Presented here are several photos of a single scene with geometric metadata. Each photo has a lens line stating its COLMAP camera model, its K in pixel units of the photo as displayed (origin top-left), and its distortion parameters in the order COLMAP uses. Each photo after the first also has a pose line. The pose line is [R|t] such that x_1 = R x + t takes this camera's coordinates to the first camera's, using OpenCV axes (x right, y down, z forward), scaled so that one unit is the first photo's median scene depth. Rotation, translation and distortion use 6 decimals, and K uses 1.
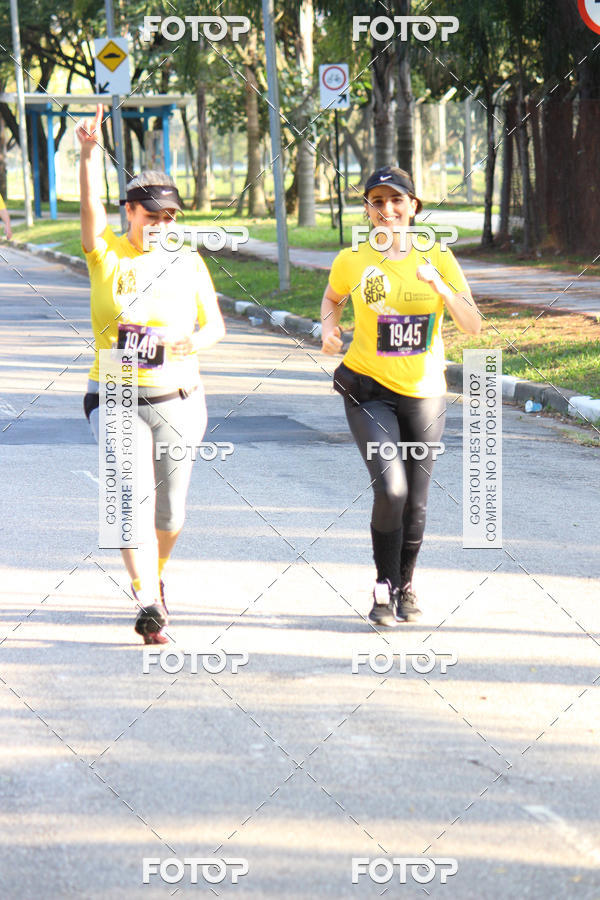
lens RADIAL K [[3661.0, 0, 300.0], [0, 3661.0, 450.0], [0, 0, 1]] dist [0.394864, 0.064785]
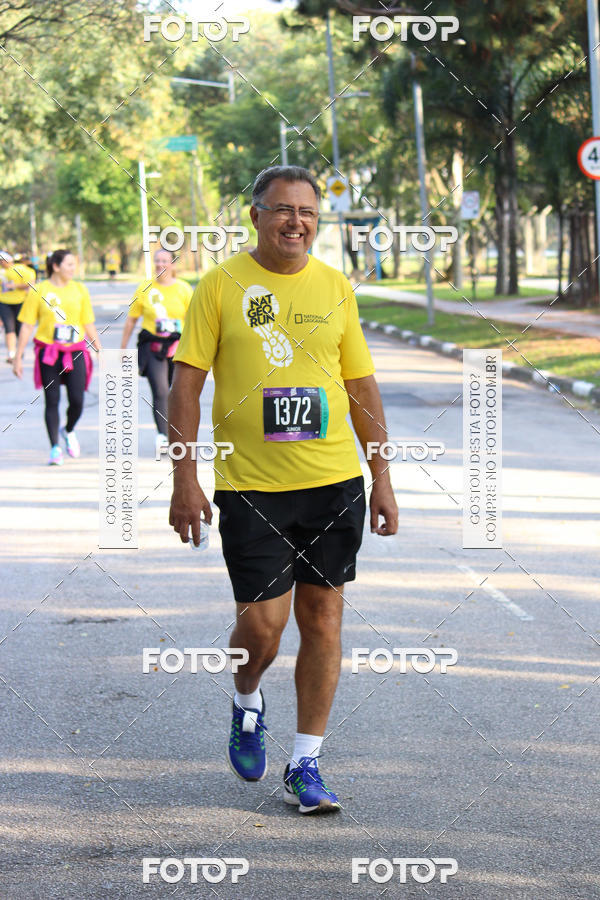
lens RADIAL K [[2513.0, 0, 300.0], [0, 2513.0, 450.0], [0, 0, 1]] dist [-0.167563, -0.553003]
pose [[0.995618, 0.002199, -0.093490, 0.038686], [-0.002253, 0.999997, -0.000474, 0.012979], [0.093489, 0.000683, 0.995620, -0.141555]]
